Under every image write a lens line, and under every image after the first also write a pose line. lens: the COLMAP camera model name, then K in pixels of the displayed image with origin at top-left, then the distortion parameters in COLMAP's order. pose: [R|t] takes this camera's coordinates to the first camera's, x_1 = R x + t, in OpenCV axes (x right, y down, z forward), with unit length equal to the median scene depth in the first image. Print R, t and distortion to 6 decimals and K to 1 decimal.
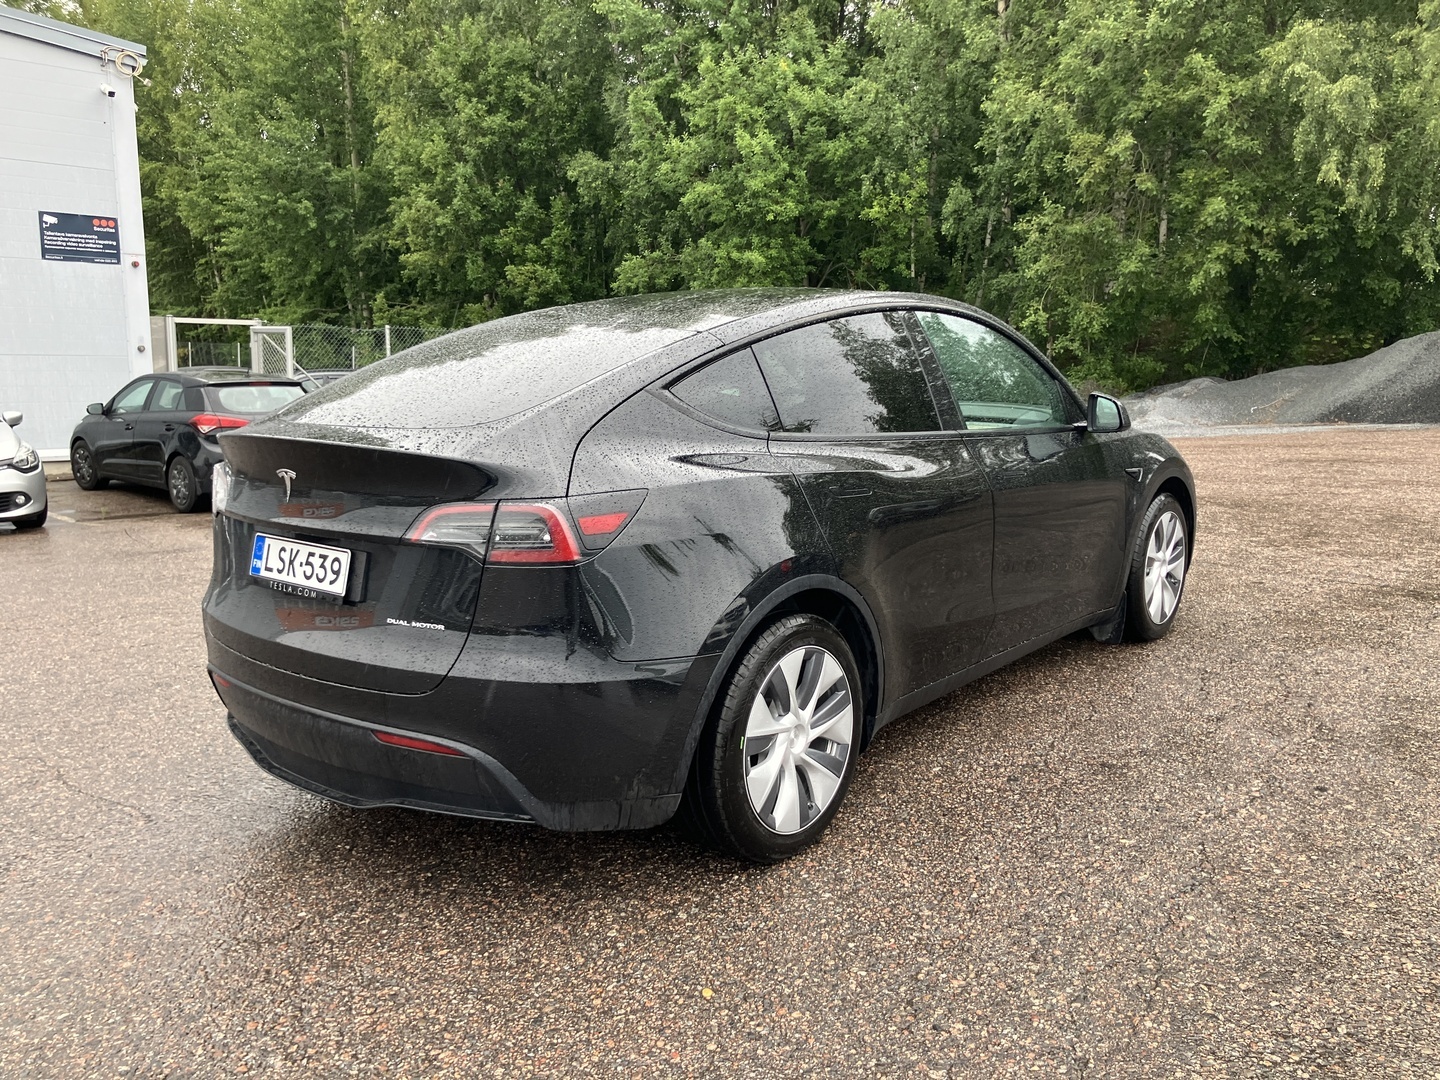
lens RADIAL K [[1206.4, 0, 720.0], [0, 1206.4, 540.0], [0, 0, 1]] dist [0.036090, -0.022571]
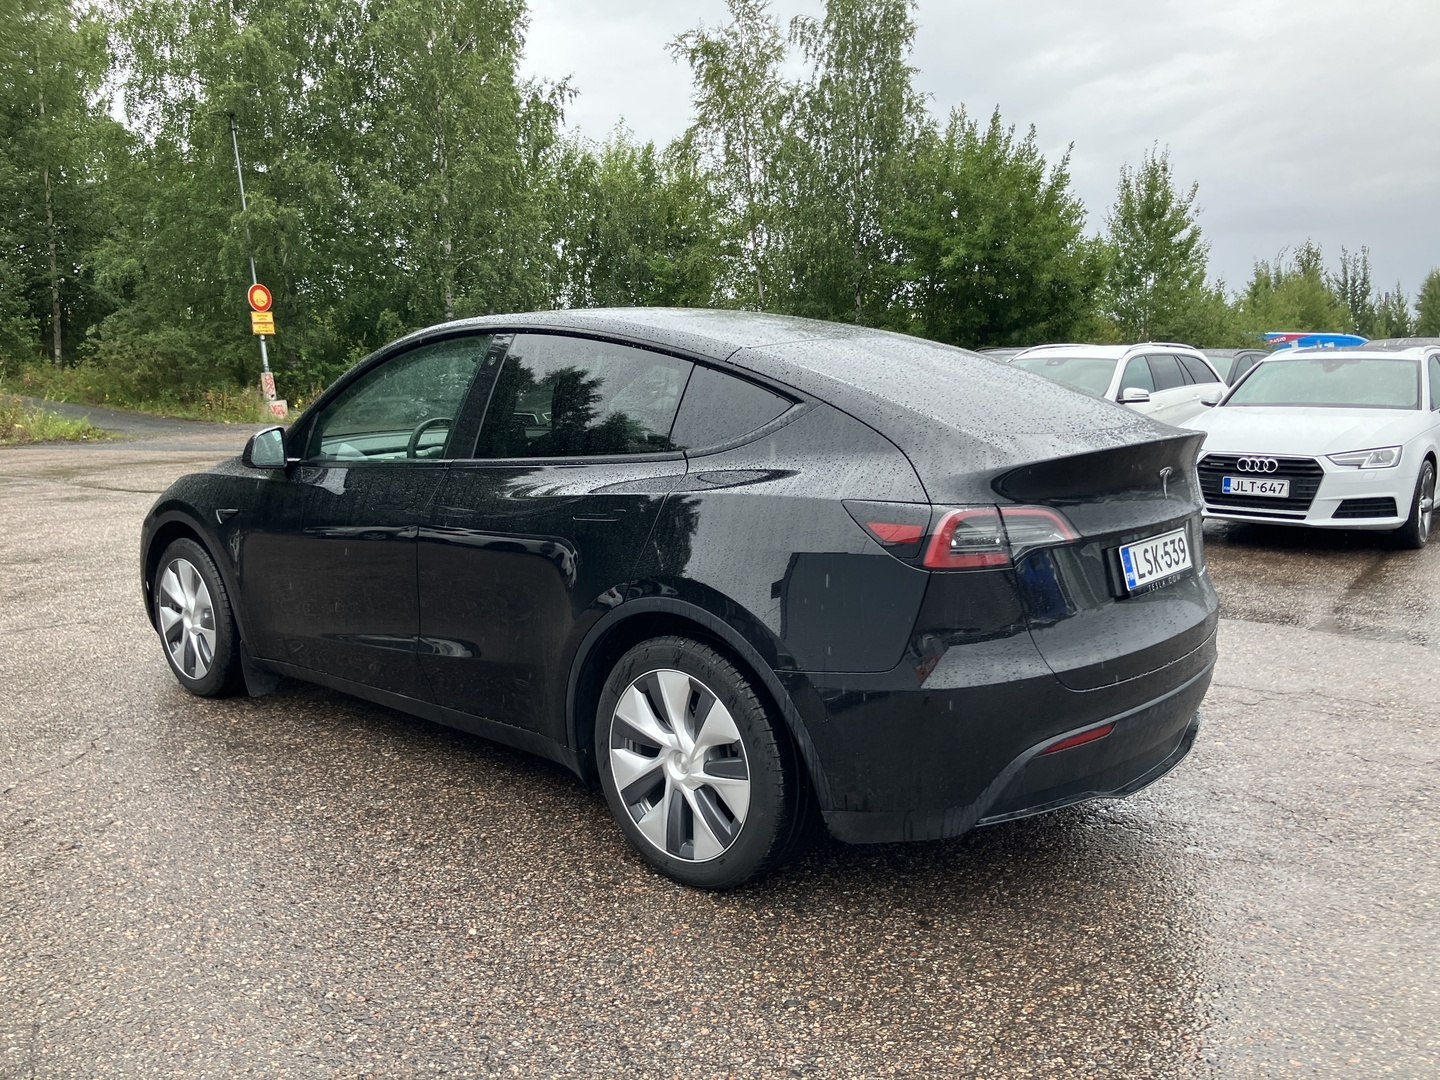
lens RADIAL K [[1206.4, 0, 720.0], [0, 1206.4, 540.0], [0, 0, 1]] dist [0.036090, -0.022571]
pose [[0.033596, -0.144819, 0.988888, -0.212734], [0.190239, 0.972283, 0.135924, -0.032121], [-0.981163, 0.183558, 0.060215, 0.198566]]
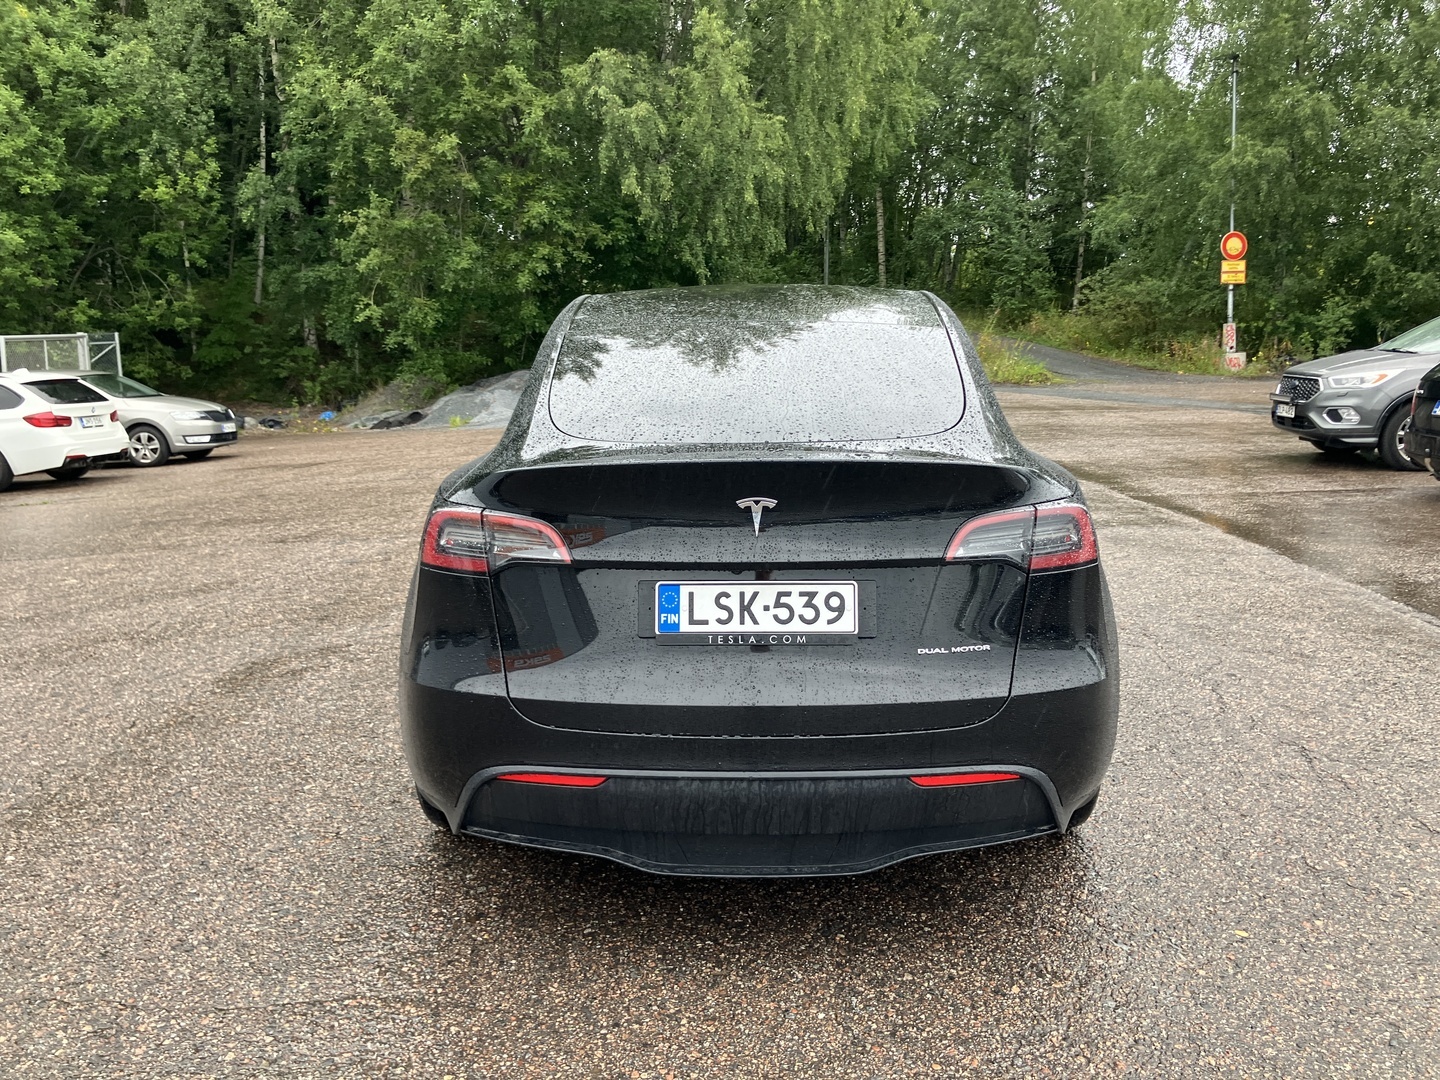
lens RADIAL K [[1206.4, 0, 720.0], [0, 1206.4, 540.0], [0, 0, 1]] dist [0.036090, -0.022571]
pose [[0.795184, -0.110603, 0.596195, -0.131247], [0.107895, 0.993342, 0.040373, -0.009759], [-0.596691, 0.032223, 0.801824, 0.051756]]
